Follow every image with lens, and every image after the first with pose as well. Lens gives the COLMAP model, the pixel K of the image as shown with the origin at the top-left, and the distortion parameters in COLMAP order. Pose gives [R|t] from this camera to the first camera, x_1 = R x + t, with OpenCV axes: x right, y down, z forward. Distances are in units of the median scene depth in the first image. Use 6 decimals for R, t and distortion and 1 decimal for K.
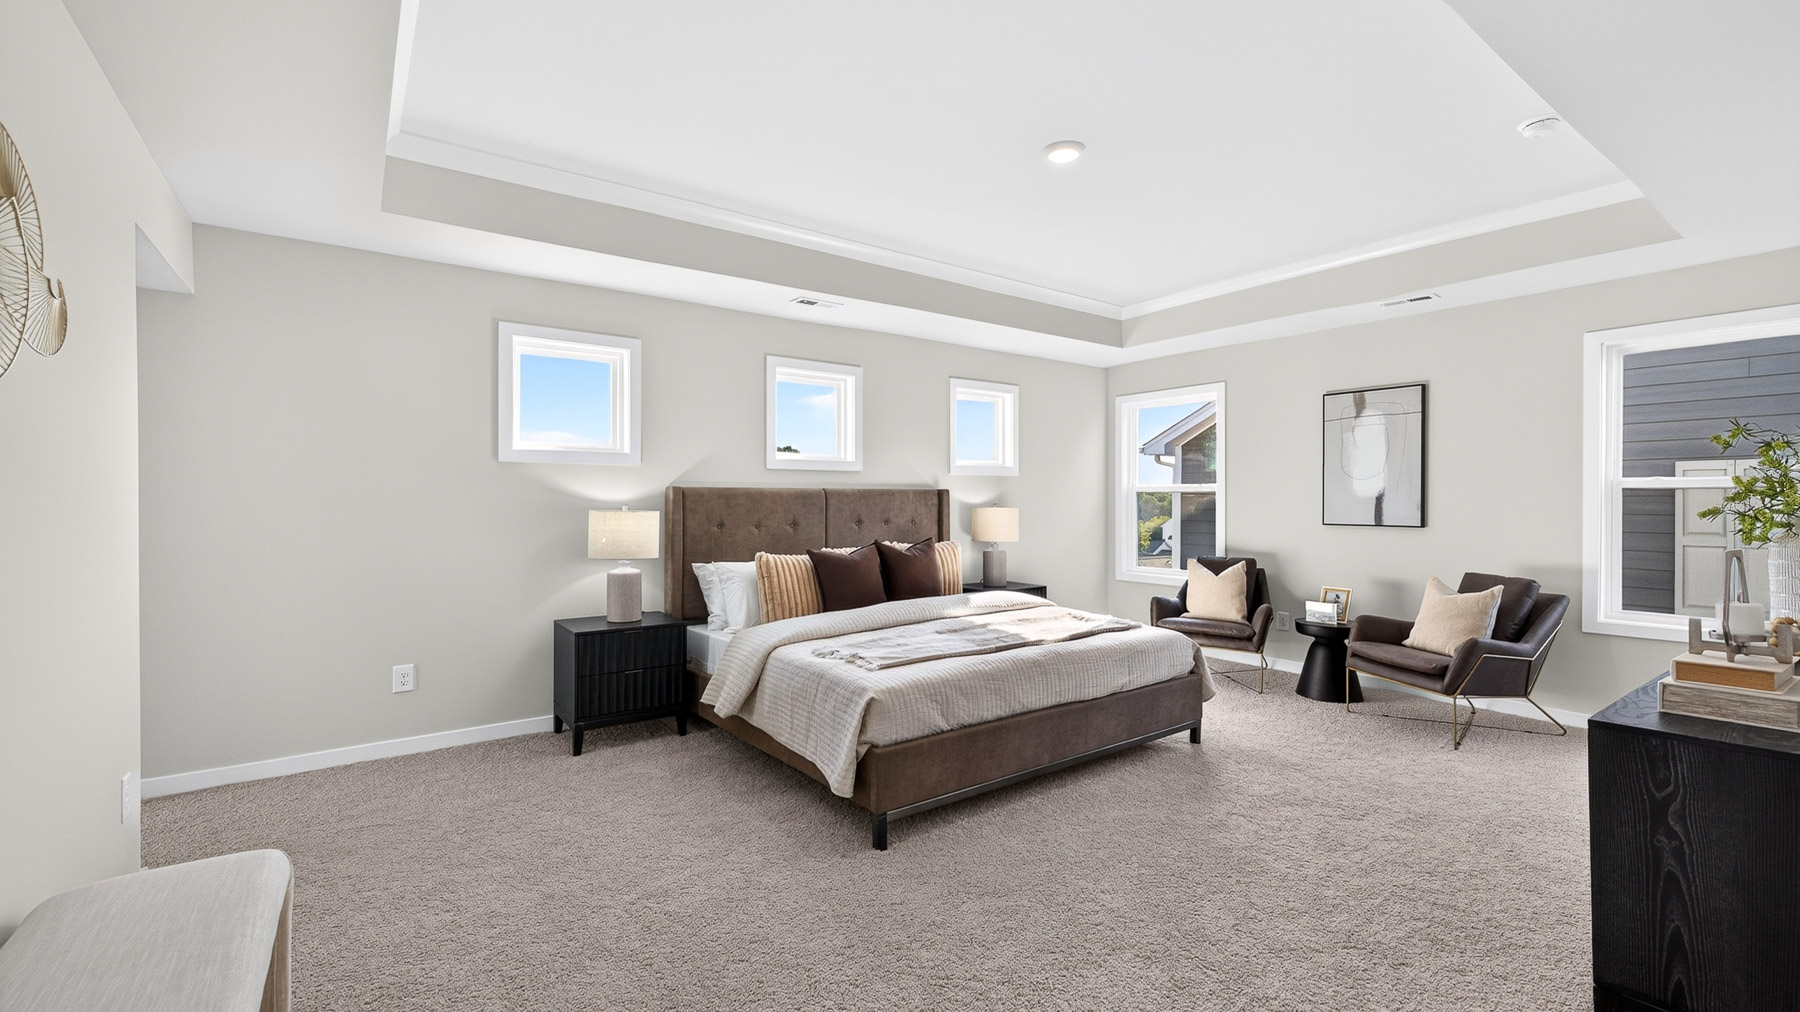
lens RADIAL K [[748.4, 0, 907.4], [0, 748.4, 500.0], [0, 0, 1]] dist [0.009506, -0.001534]
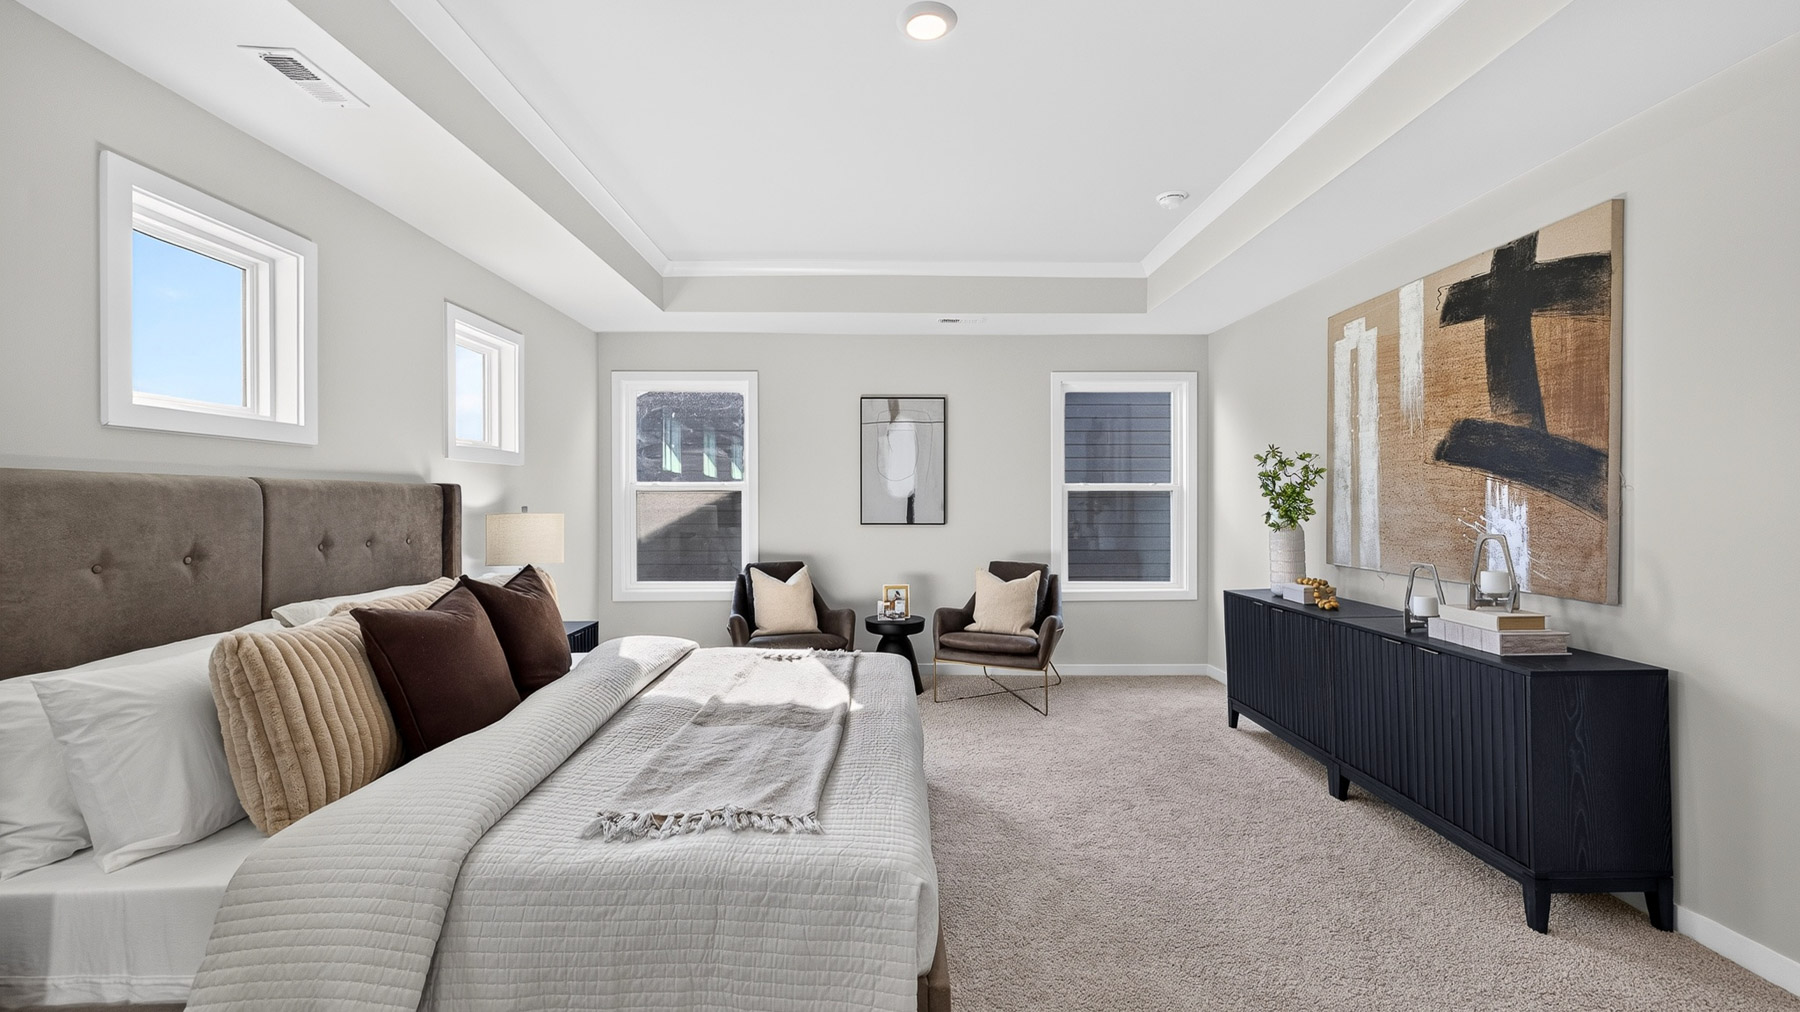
lens RADIAL K [[748.4, 0, 905.0], [0, 748.4, 501.2], [0, 0, 1]] dist [0.009506, -0.001534]
pose [[0.582045, -0.002380, 0.813153, -0.257149], [0.001230, 0.999997, 0.002047, -0.000955], [-0.813156, -0.000191, 0.582046, 0.385039]]
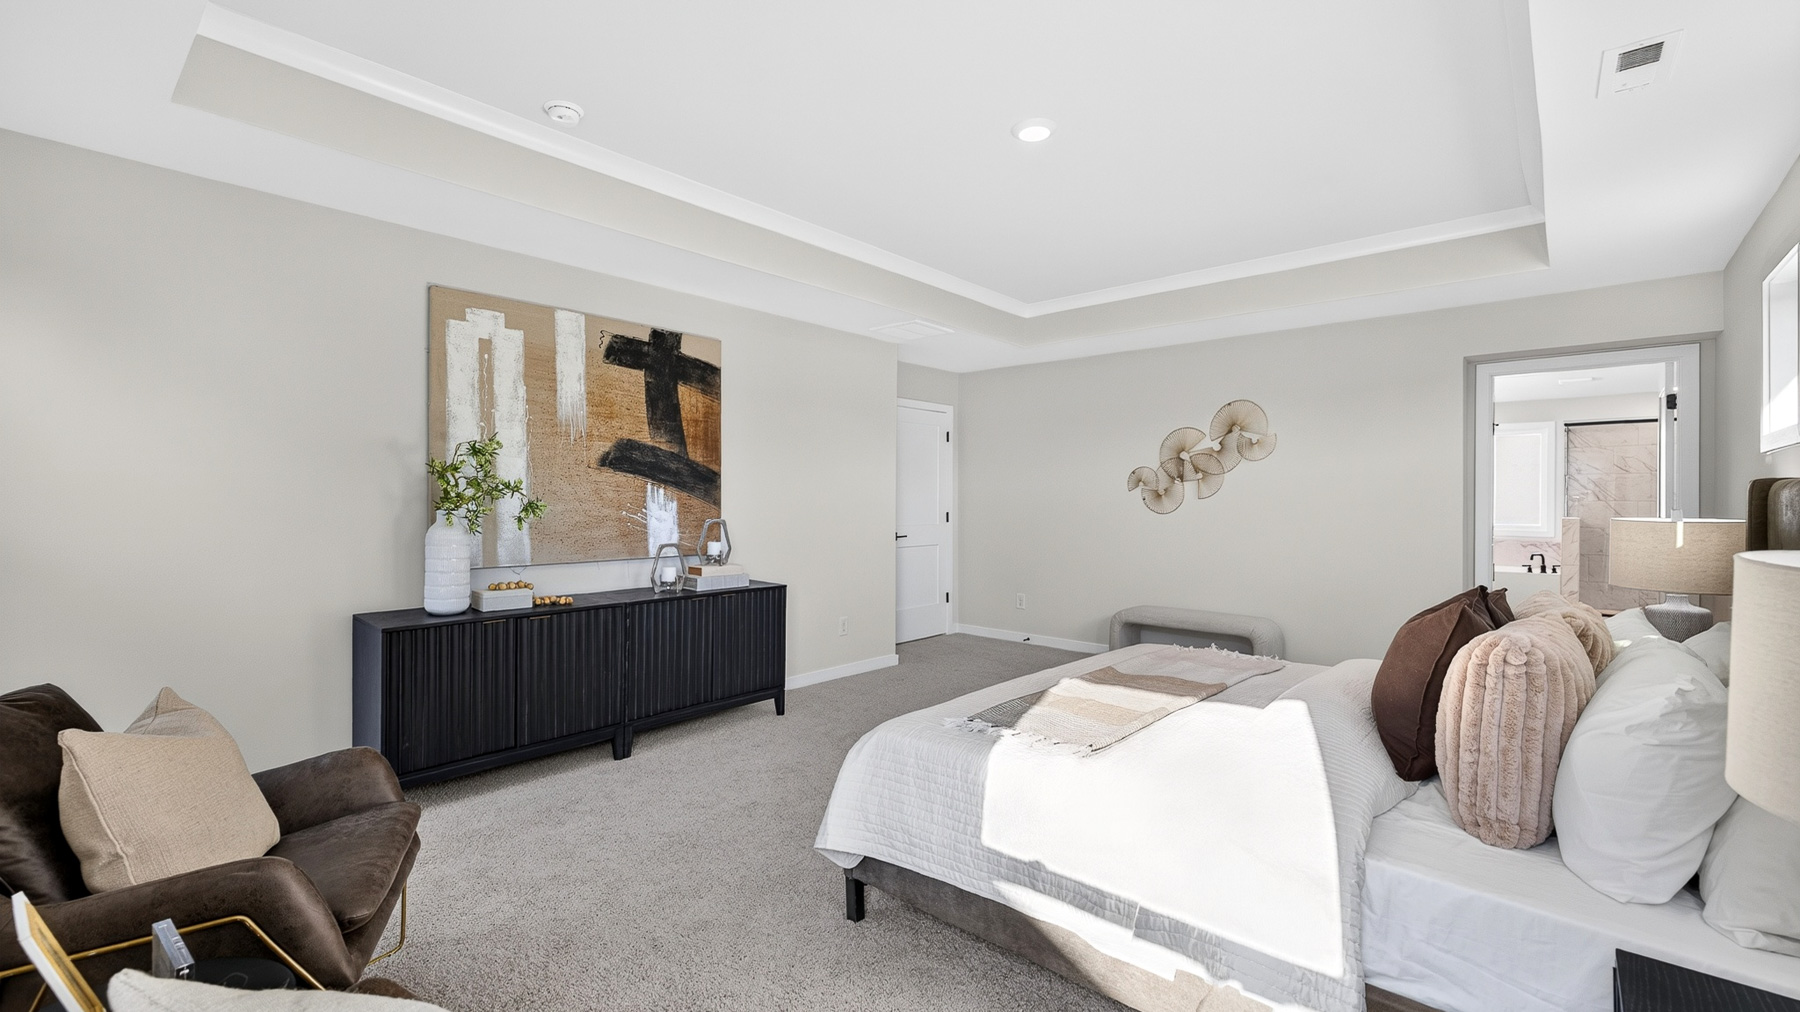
lens RADIAL K [[731.5, 0, 906.1], [0, 731.5, 504.0], [0, 0, 1]] dist [-0.000985, 0.000003]
pose [[-0.981213, -0.002044, -0.192916, 0.340966], [-0.002686, 0.999992, 0.003064, 0.002971], [0.192908, 0.003525, -0.981211, 1.202614]]
